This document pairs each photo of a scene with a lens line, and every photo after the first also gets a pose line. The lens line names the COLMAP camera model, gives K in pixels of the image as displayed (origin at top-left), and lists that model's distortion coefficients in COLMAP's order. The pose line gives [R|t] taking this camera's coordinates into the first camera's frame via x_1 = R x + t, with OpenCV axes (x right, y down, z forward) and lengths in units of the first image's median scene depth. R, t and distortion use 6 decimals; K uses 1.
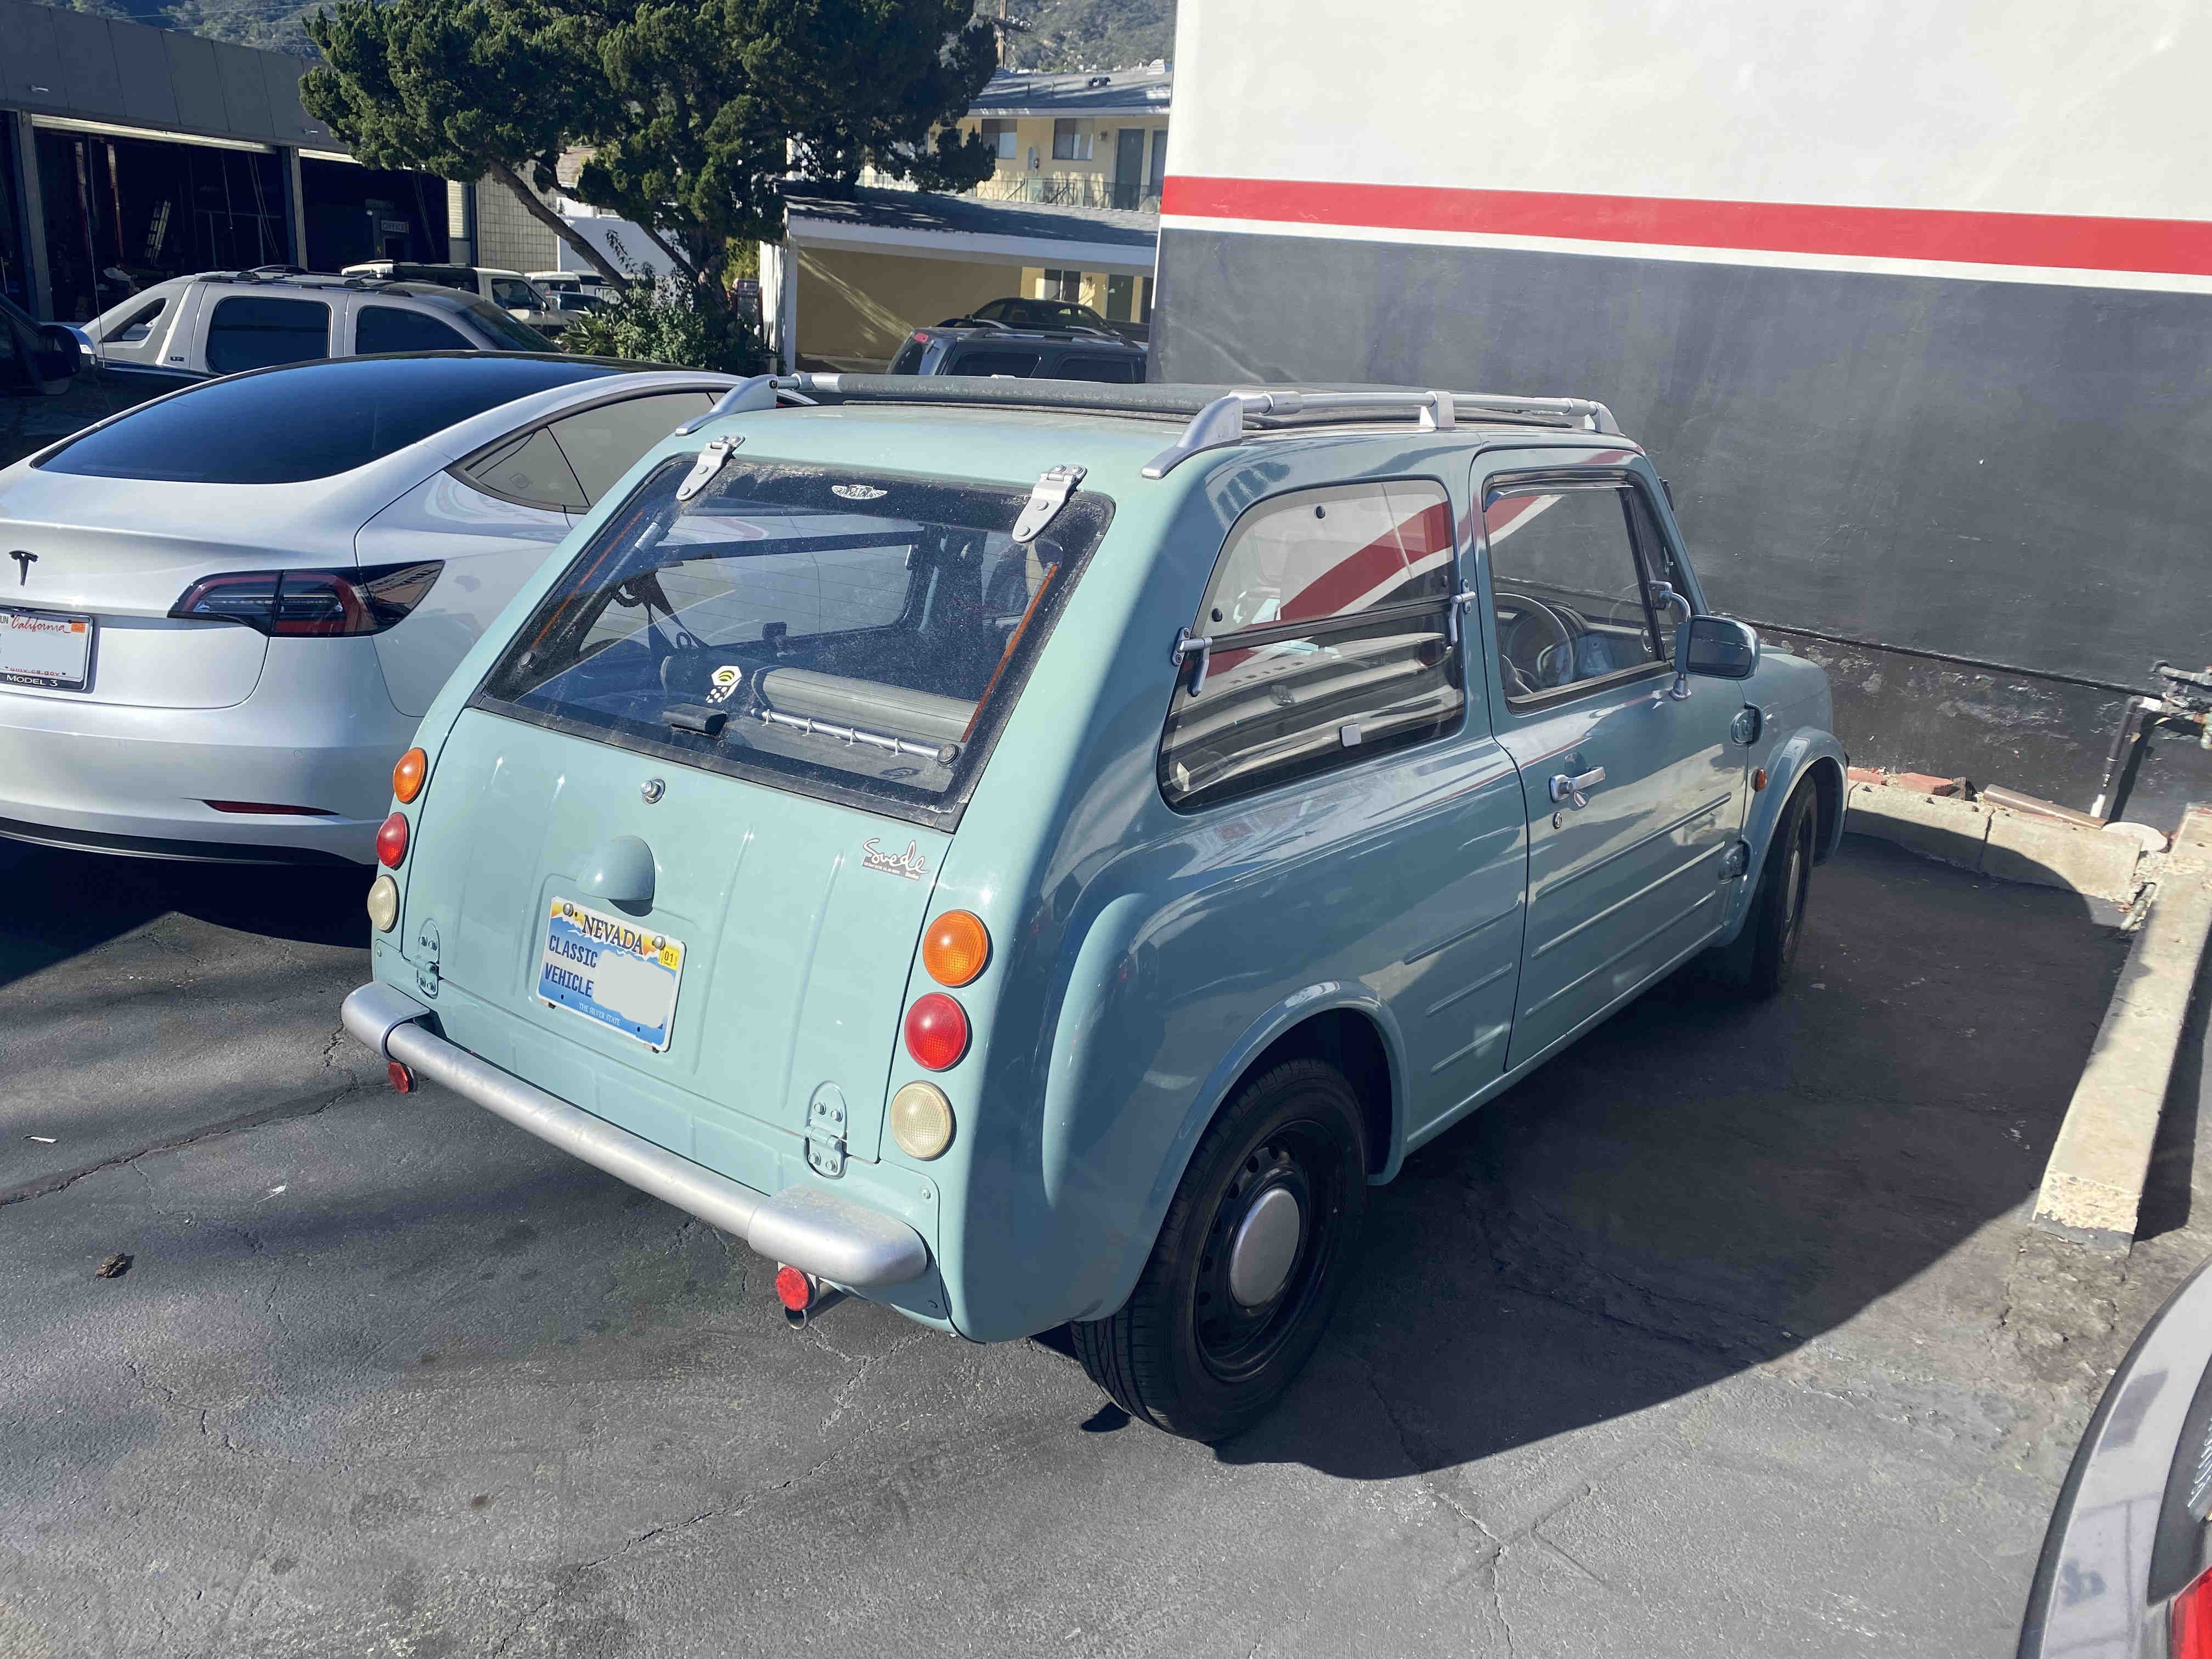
lens RADIAL K [[1686.2, 0, 1099.0], [0, 1686.2, 831.9], [0, 0, 1]] dist [0.014576, -0.007496]
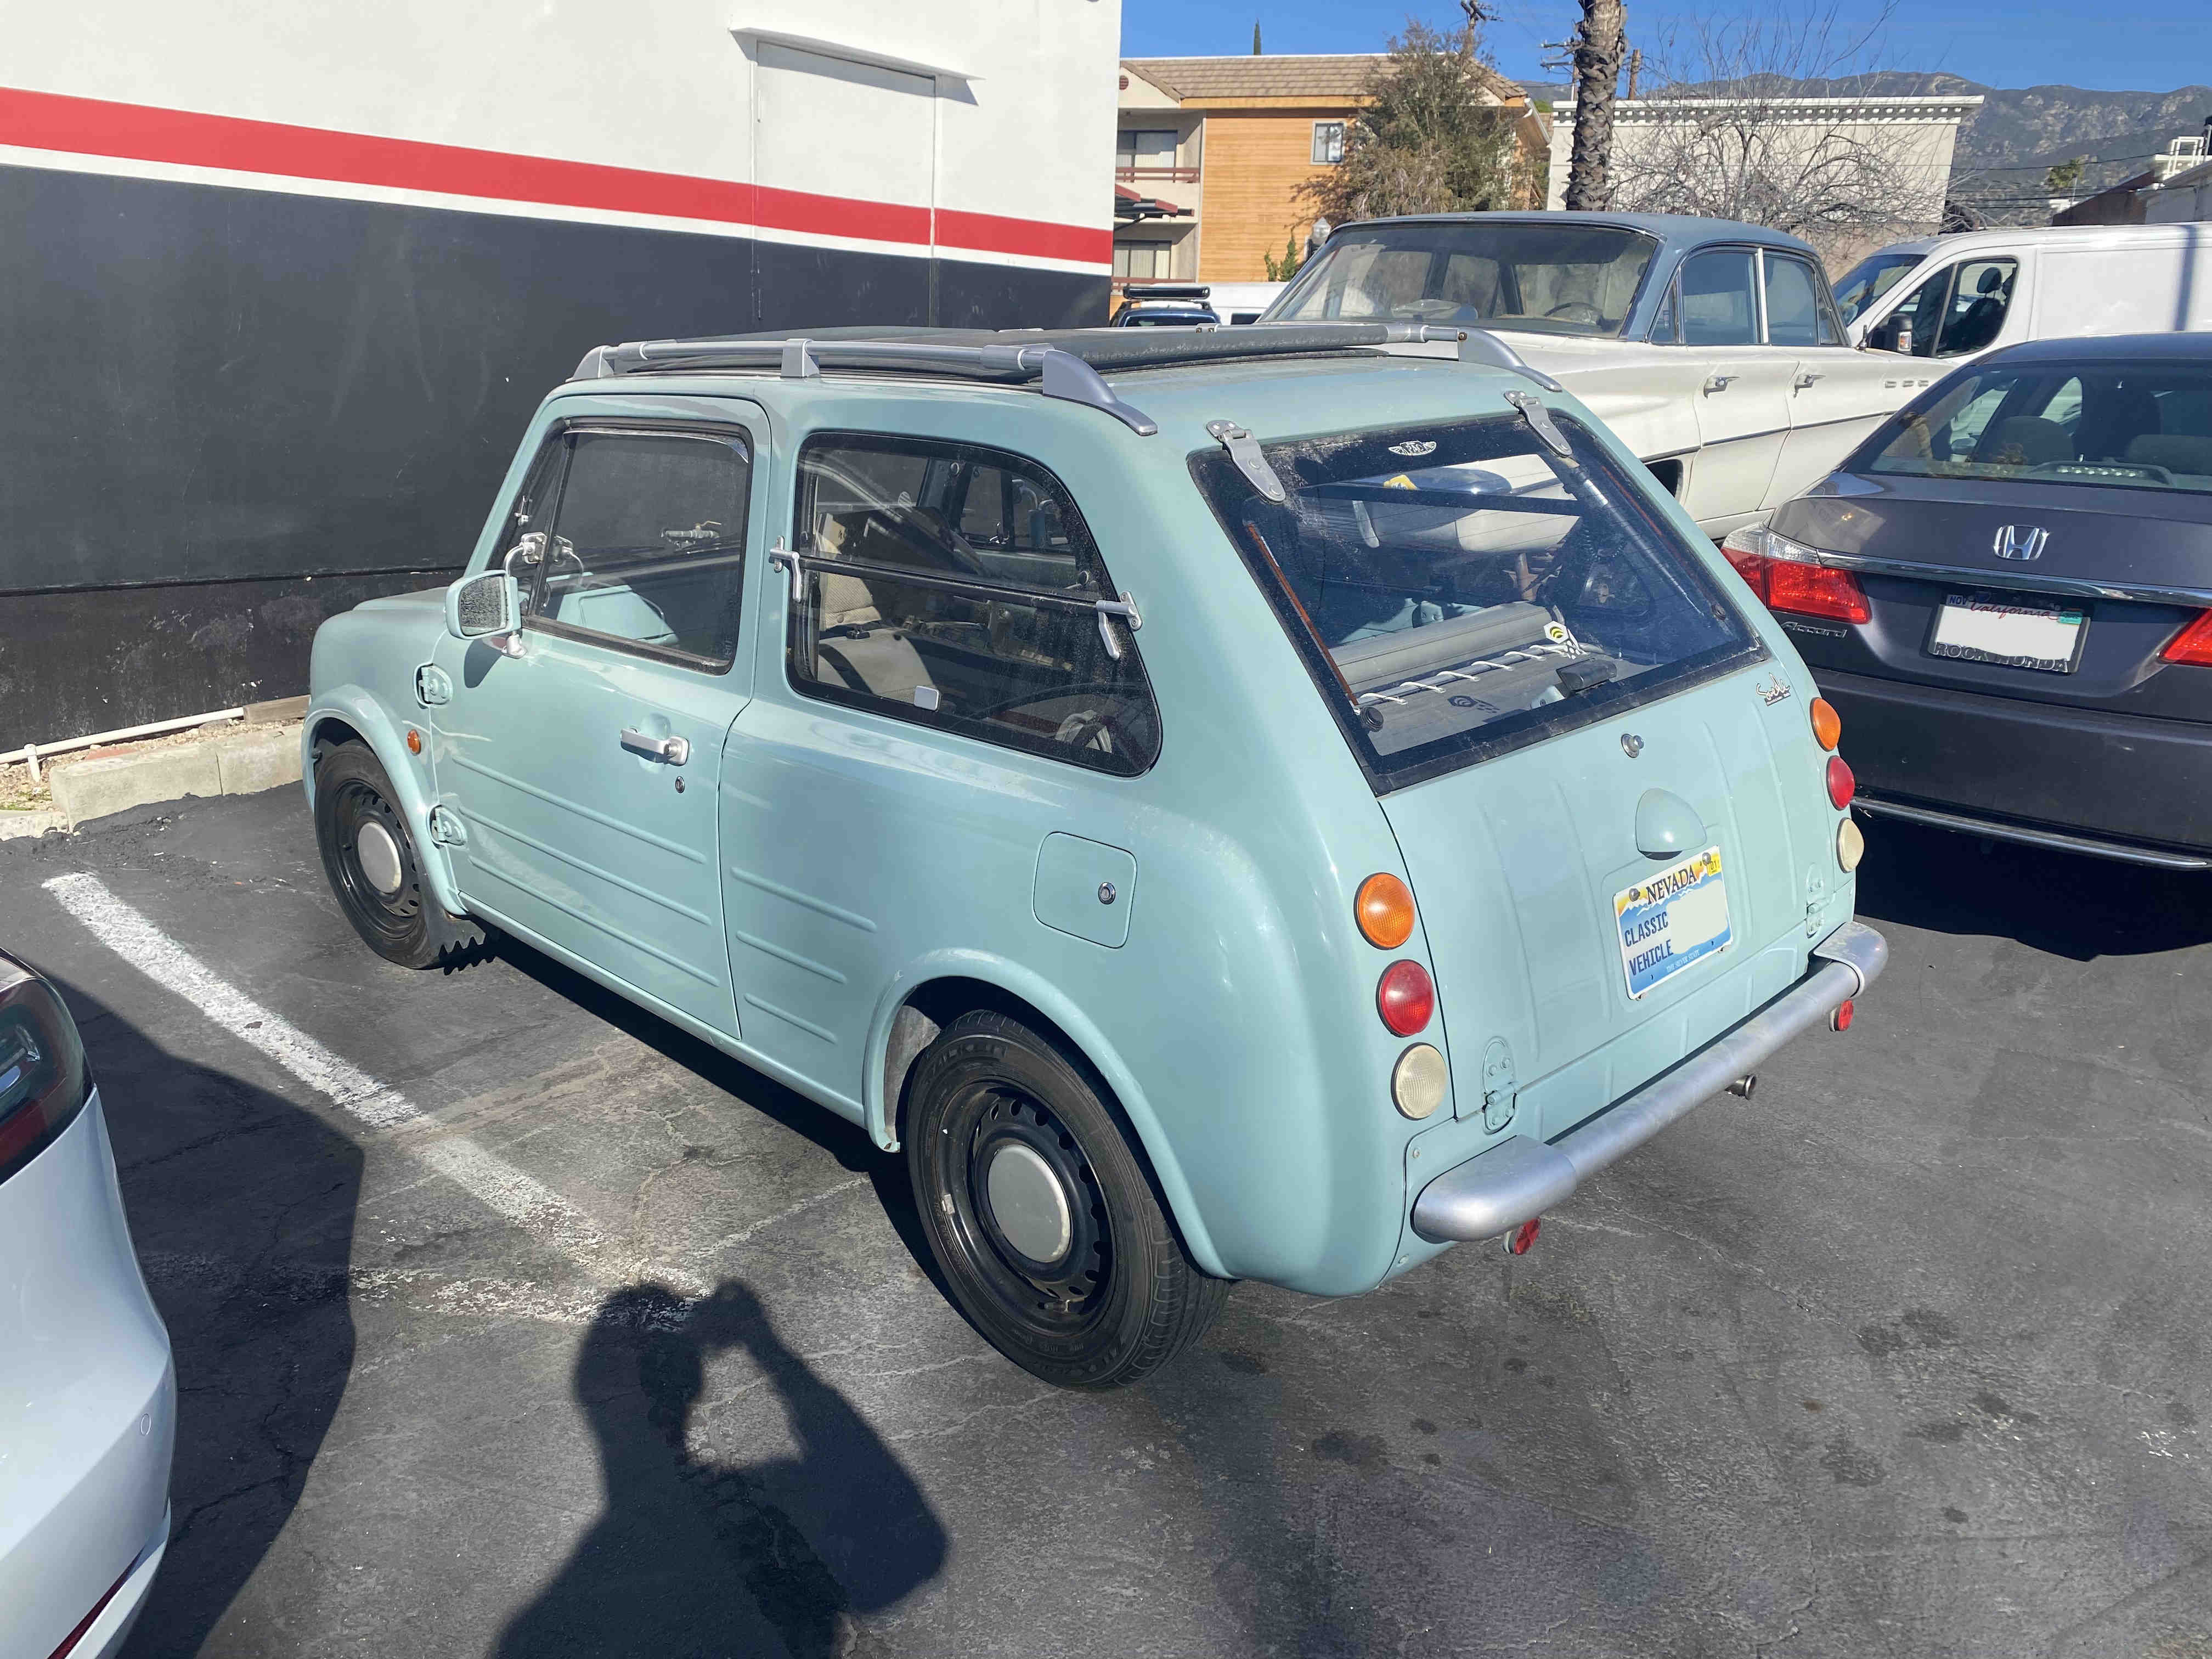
lens RADIAL K [[1686.2, 0, 1097.9], [0, 1686.2, 826.1], [0, 0, 1]] dist [0.014576, -0.007496]
pose [[0.116895, -0.334903, 0.934974, -1.268790], [0.288098, 0.912382, 0.290791, -0.368526], [-0.950439, 0.235372, 0.203138, 1.105986]]
